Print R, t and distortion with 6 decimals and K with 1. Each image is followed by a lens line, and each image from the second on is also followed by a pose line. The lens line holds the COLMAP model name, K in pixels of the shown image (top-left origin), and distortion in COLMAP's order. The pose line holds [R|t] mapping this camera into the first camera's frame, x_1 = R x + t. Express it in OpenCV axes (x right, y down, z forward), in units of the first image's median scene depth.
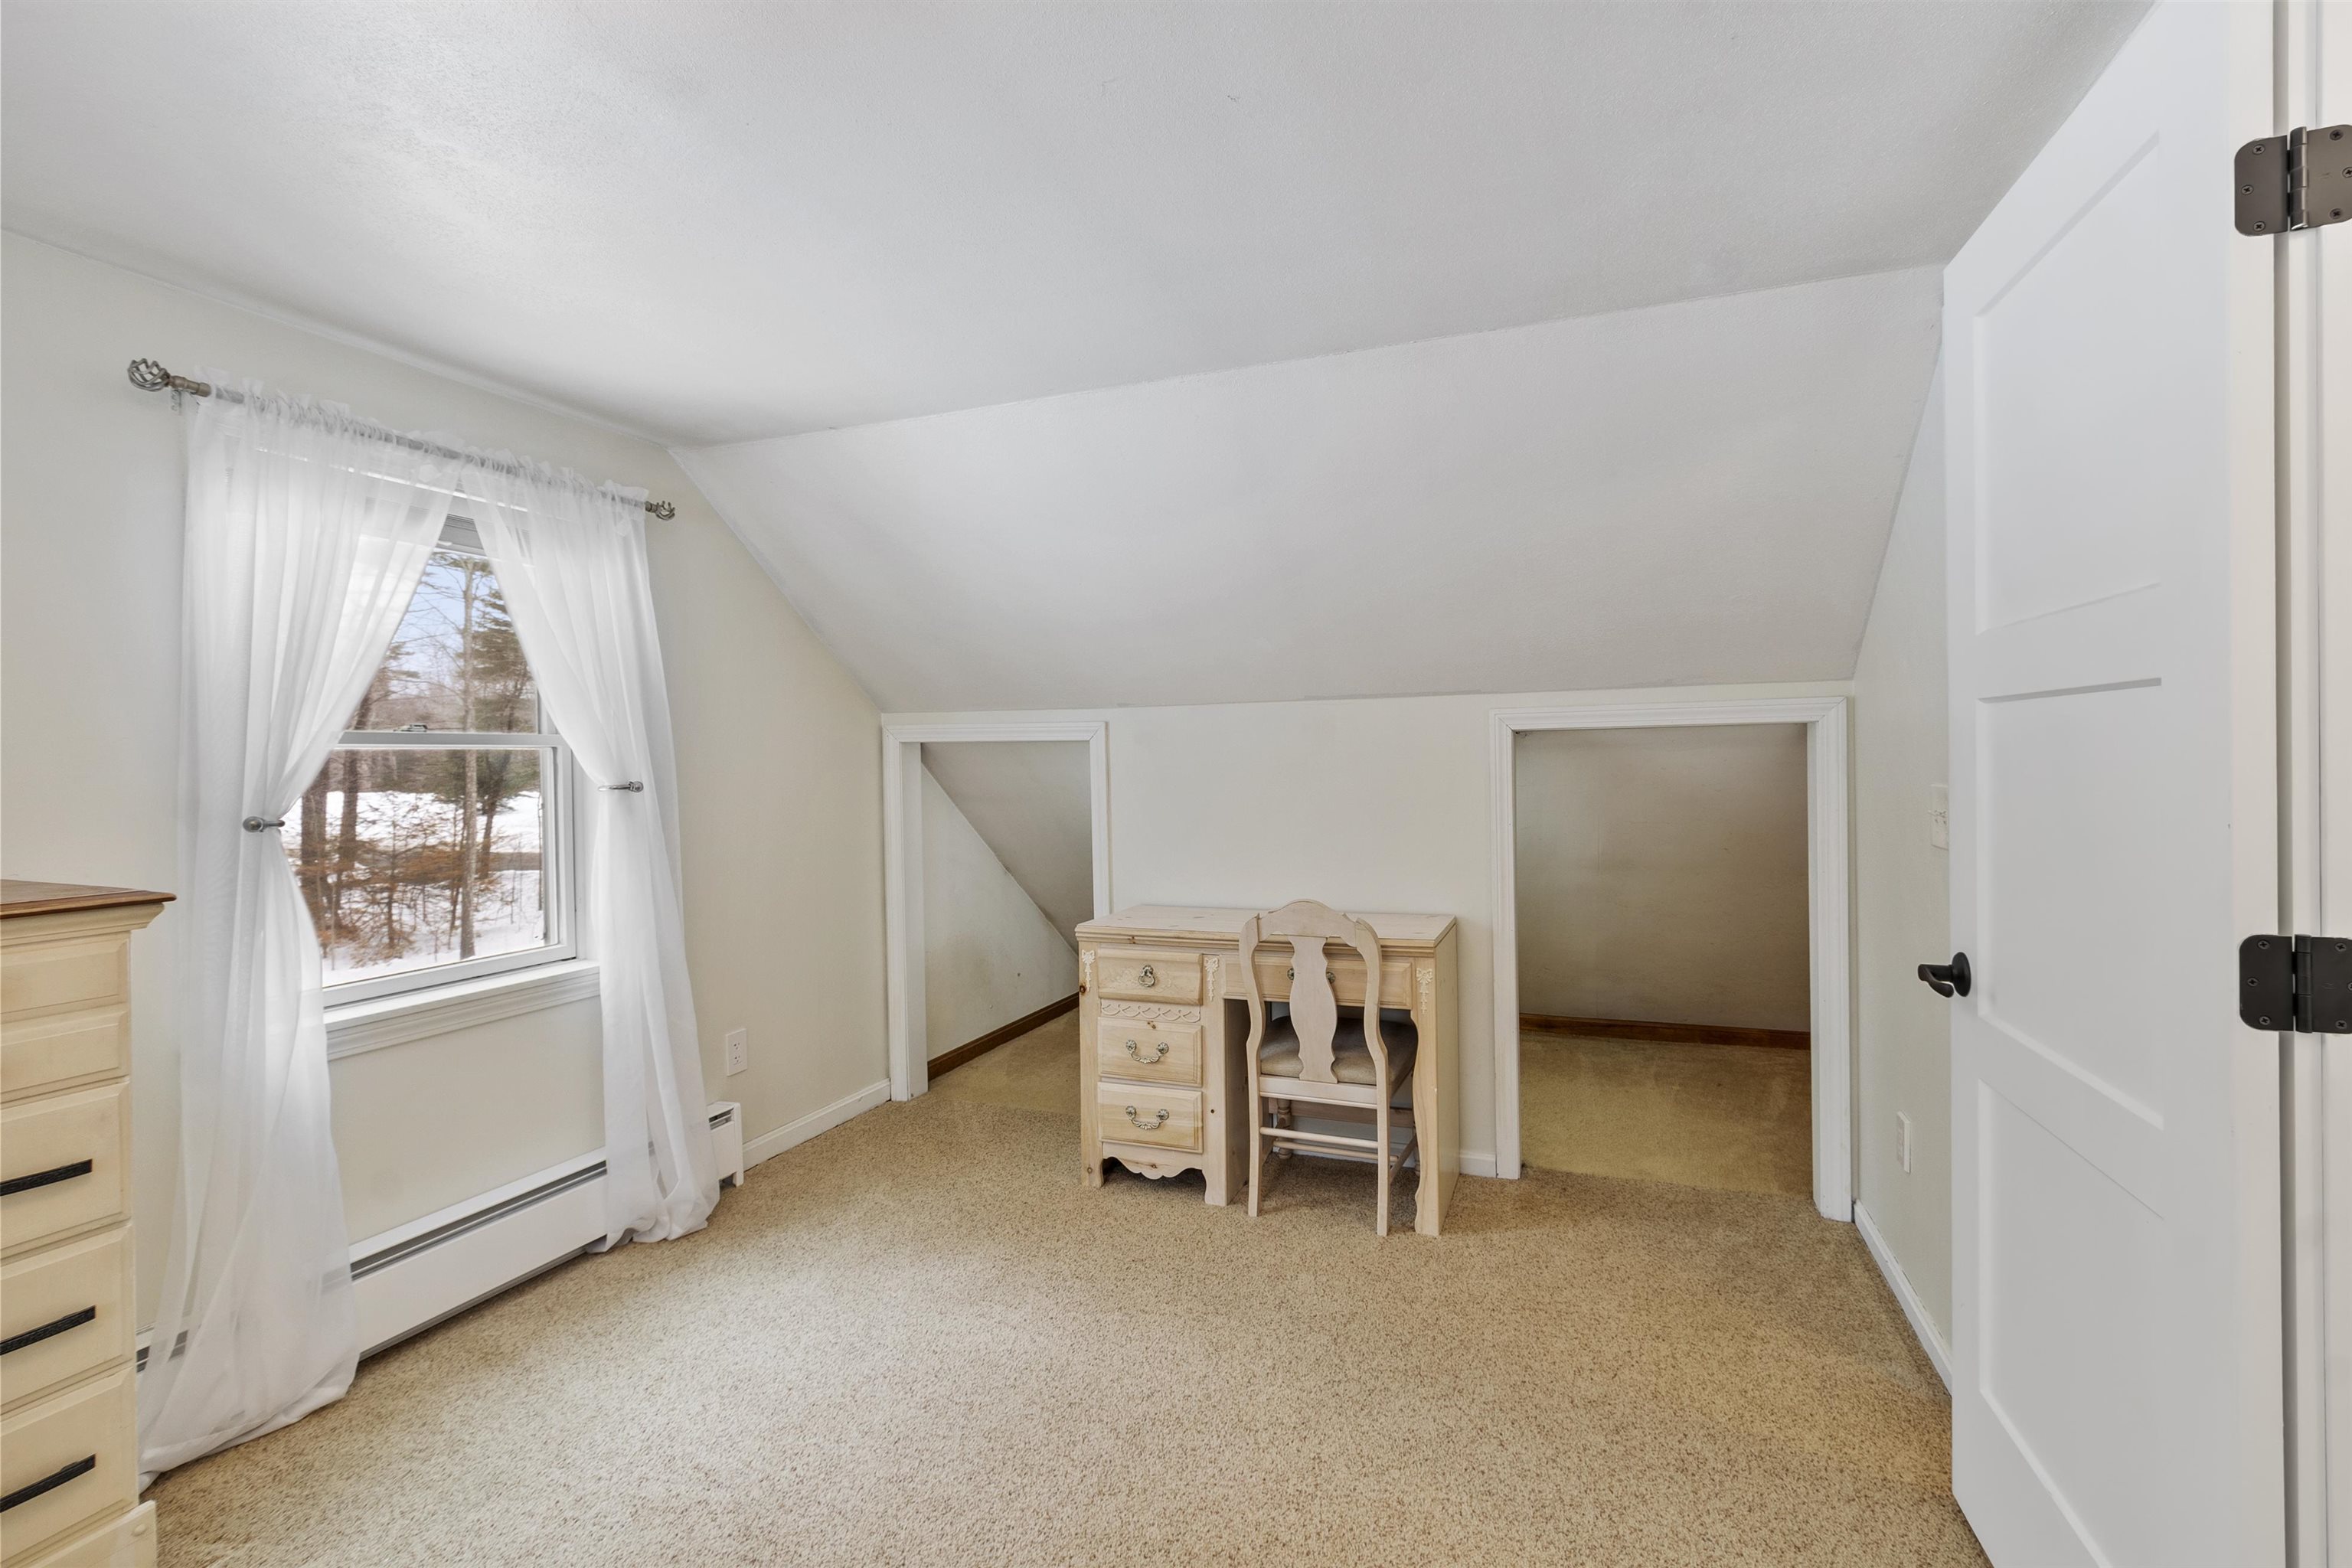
lens RADIAL K [[1023.7, 0, 1184.0], [0, 1023.7, 782.5], [0, 0, 1]] dist [0.003673, -0.001308]
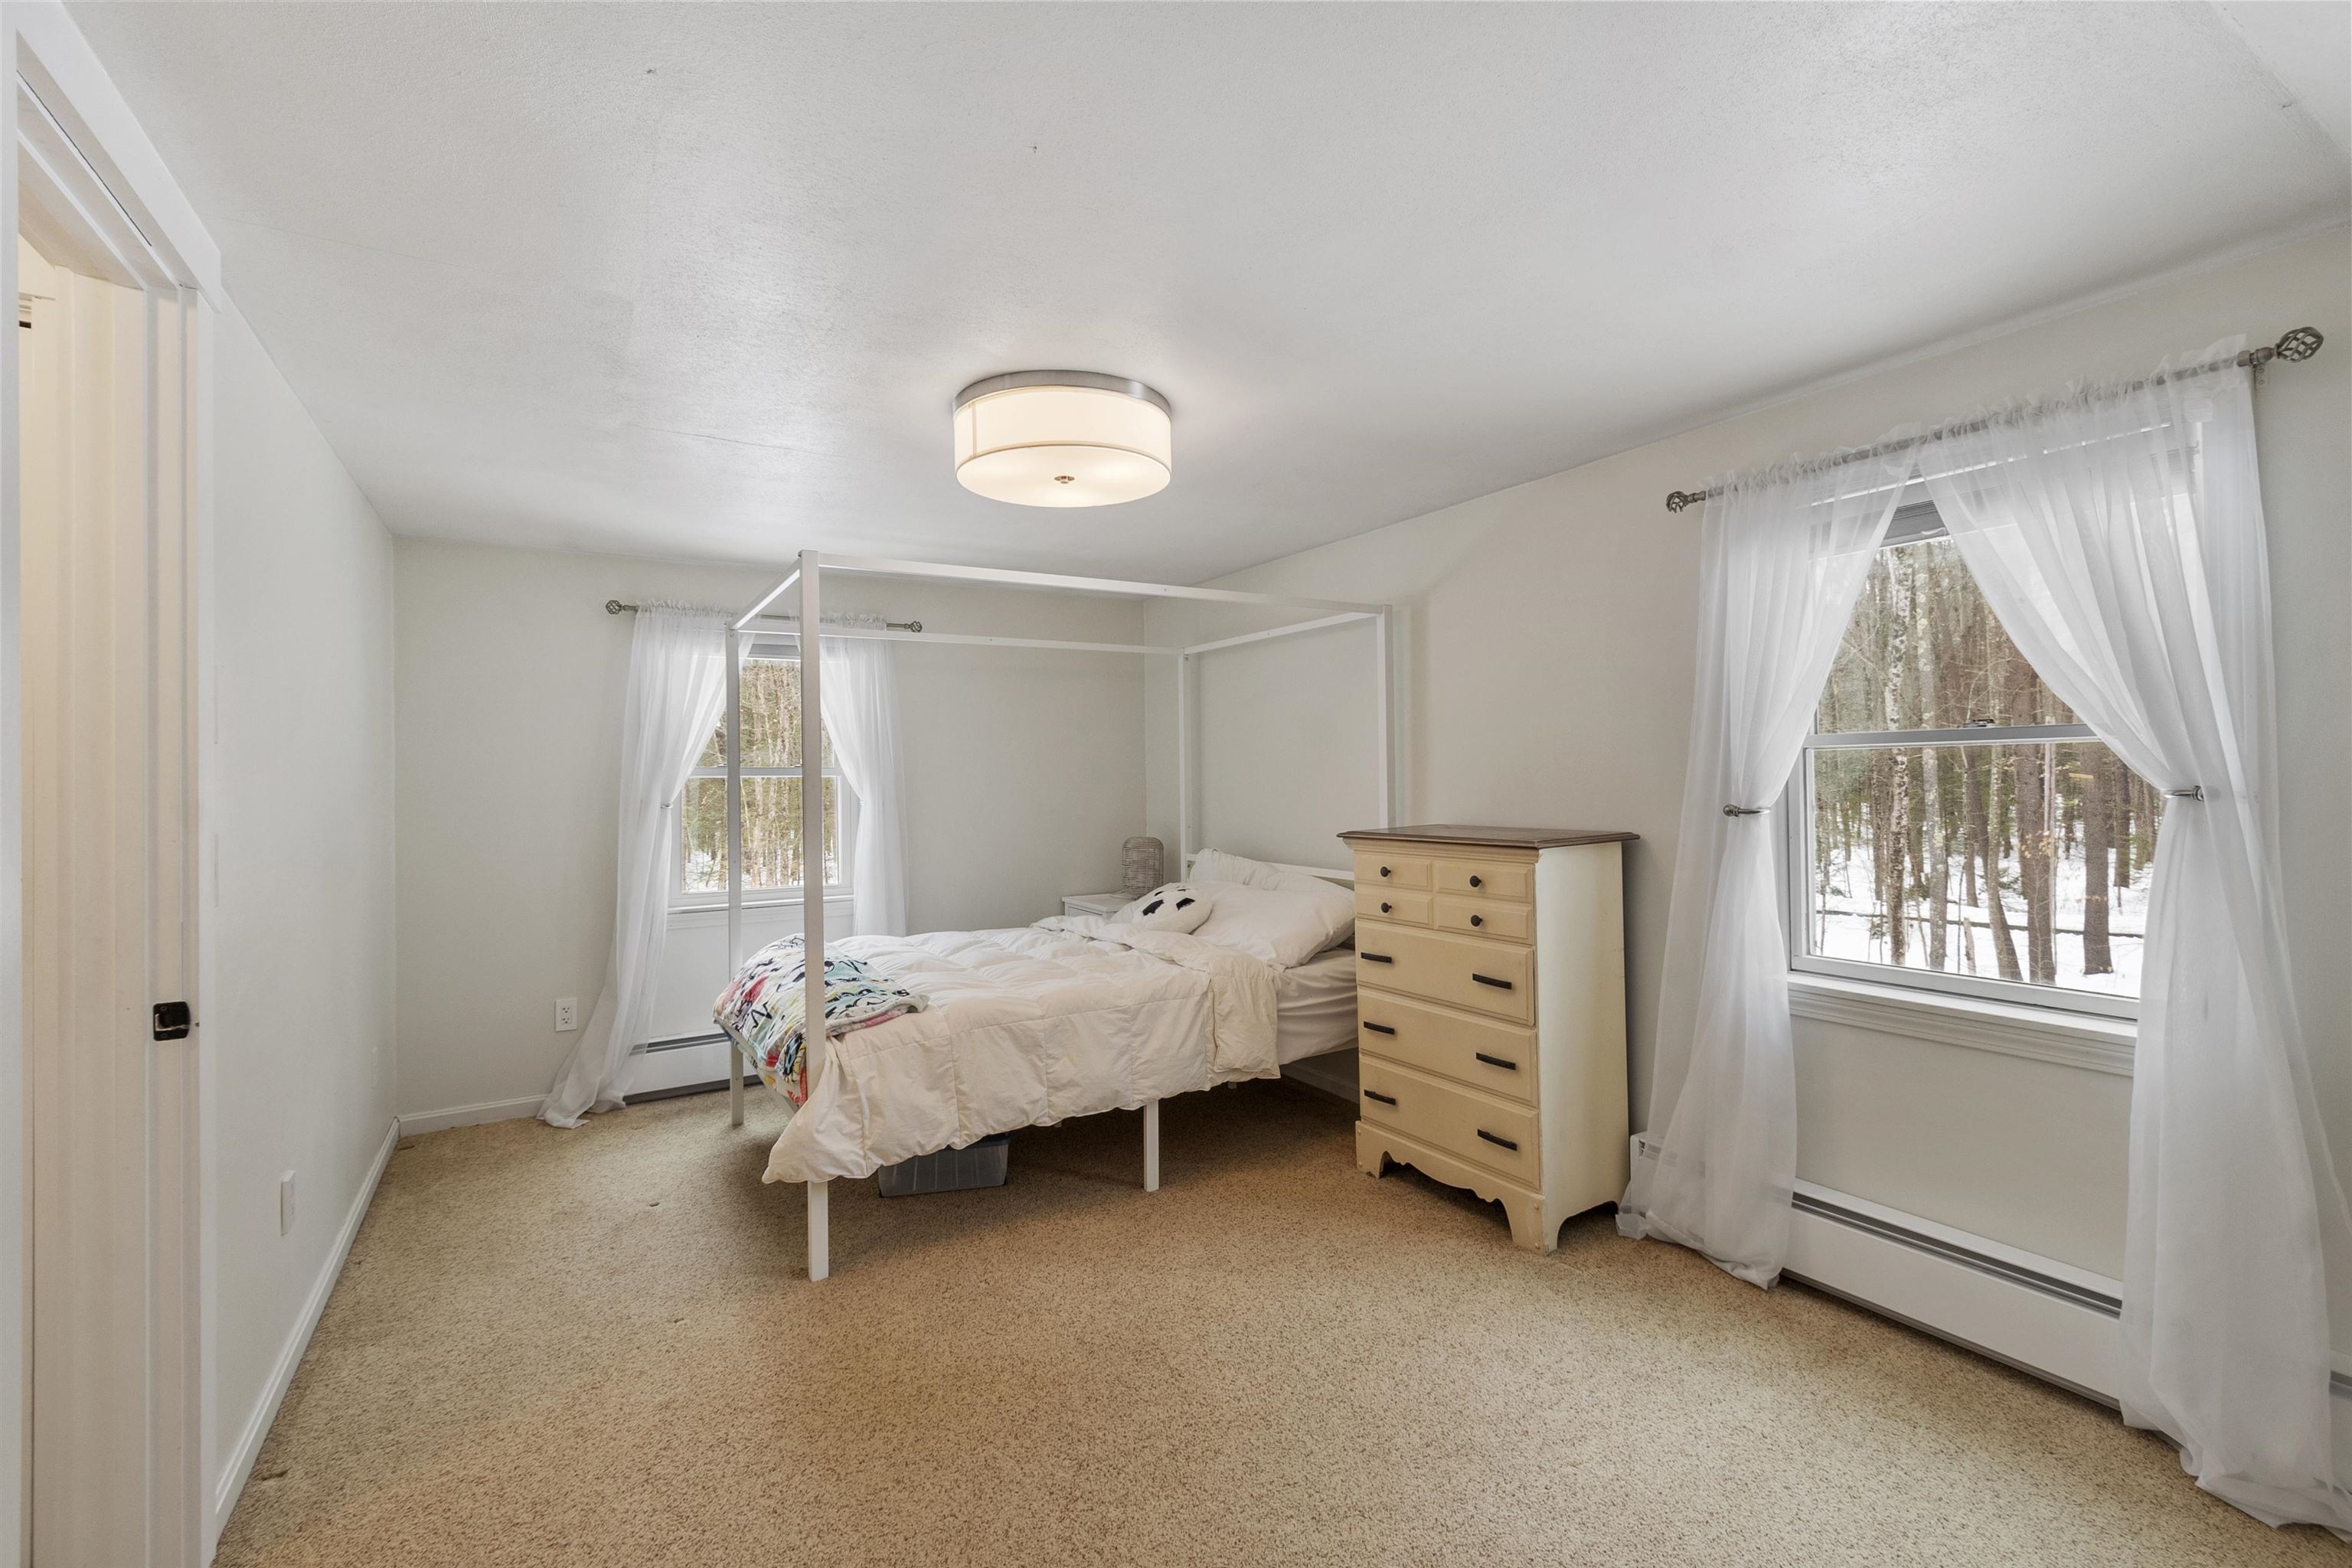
lens RADIAL K [[1023.7, 0, 1185.2], [0, 1023.7, 764.1], [0, 0, 1]] dist [0.003673, -0.001308]
pose [[-0.600352, 0.018810, -0.799514, 0.482144], [0.009566, 0.999821, 0.016339, -0.039380], [0.799678, 0.002161, -0.600425, 1.047636]]
